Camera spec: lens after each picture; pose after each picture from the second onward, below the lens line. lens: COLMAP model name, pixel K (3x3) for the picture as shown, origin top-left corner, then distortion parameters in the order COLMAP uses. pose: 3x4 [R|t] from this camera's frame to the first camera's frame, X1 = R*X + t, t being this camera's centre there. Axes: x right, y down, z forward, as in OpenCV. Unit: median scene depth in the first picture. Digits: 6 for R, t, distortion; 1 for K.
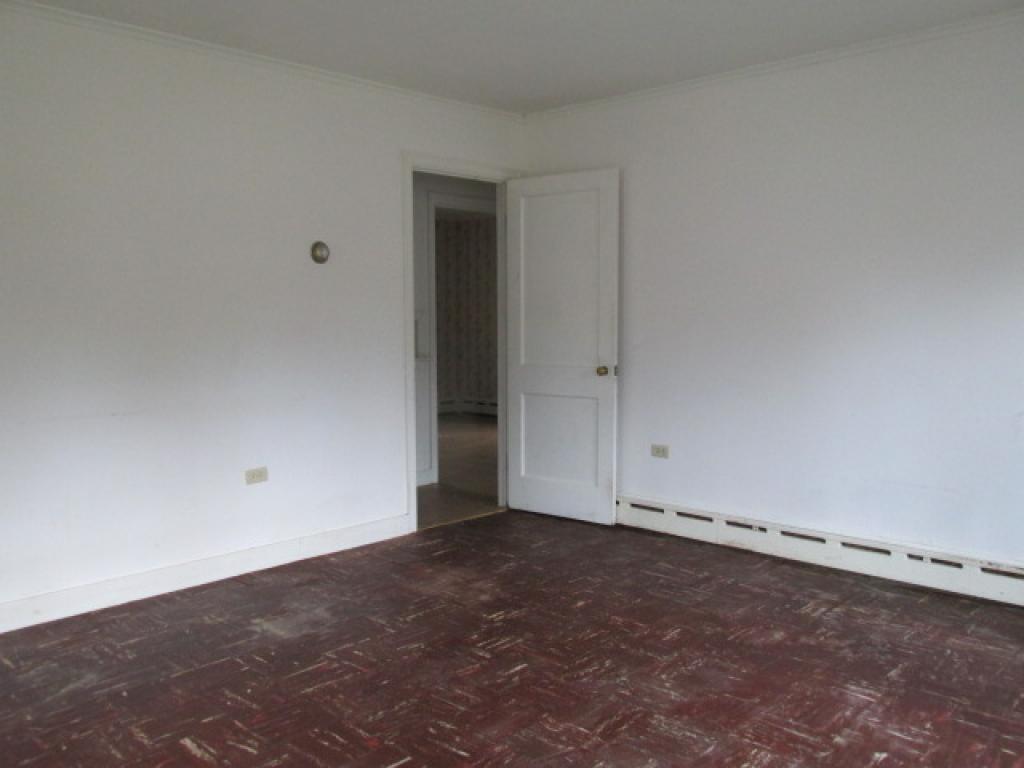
lens RADIAL K [[844.0, 0, 510.9], [0, 844.0, 383.9], [0, 0, 1]] dist [-0.039551, 0.007433]
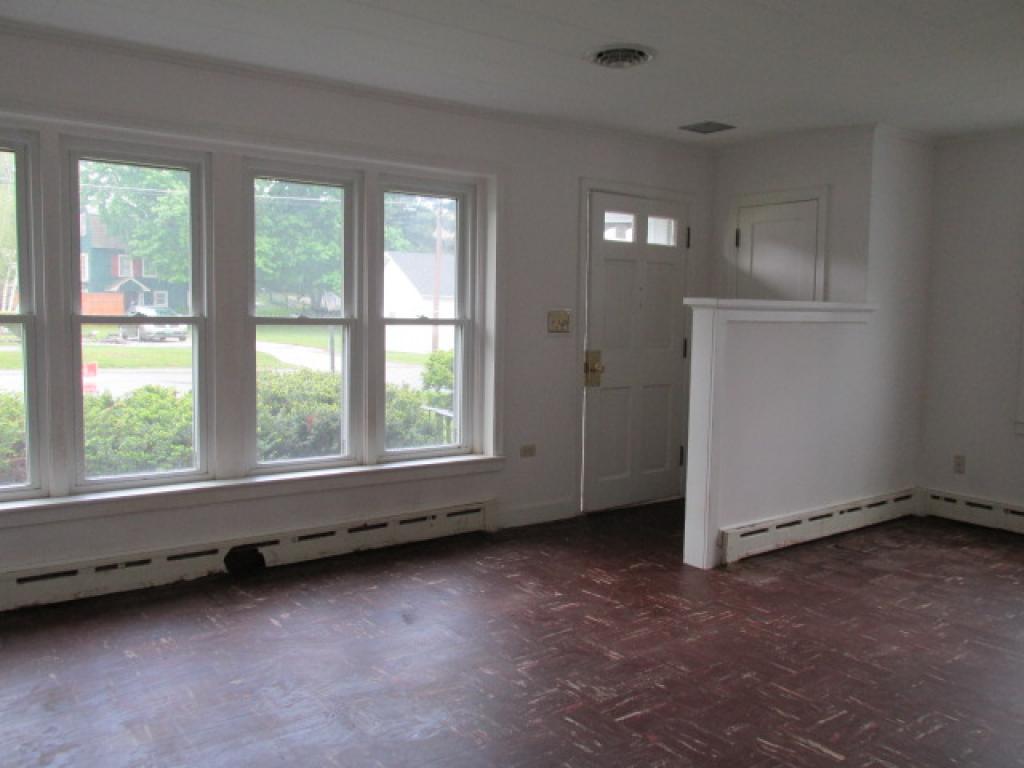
lens RADIAL K [[844.0, 0, 512.6], [0, 844.0, 380.9], [0, 0, 1]] dist [-0.039551, 0.007433]
pose [[-0.986842, -0.023083, 0.160030, -0.118352], [0.004608, 0.985339, 0.170547, -0.160633], [-0.161620, 0.169041, -0.972268, 1.582885]]
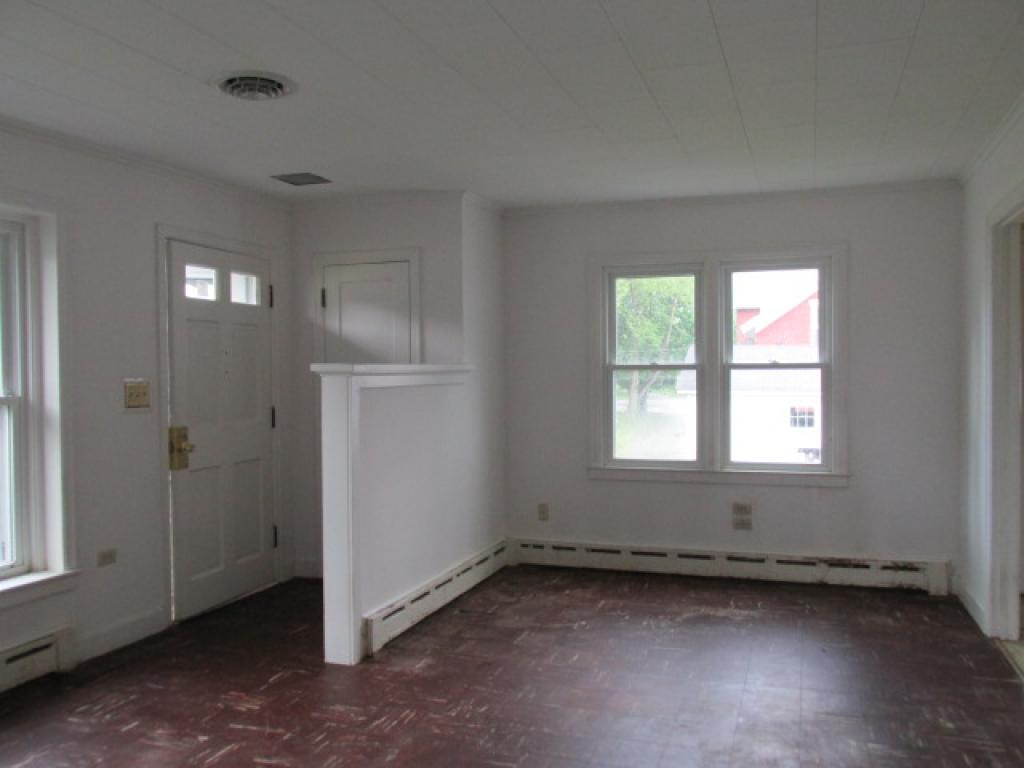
lens RADIAL K [[844.0, 0, 513.6], [0, 844.0, 381.9], [0, 0, 1]] dist [-0.039551, 0.007433]
pose [[-0.907422, 0.020143, -0.419737, 0.079101], [-0.023040, 0.994963, 0.097558, -0.158995], [0.419588, 0.098197, -0.902388, 1.412911]]
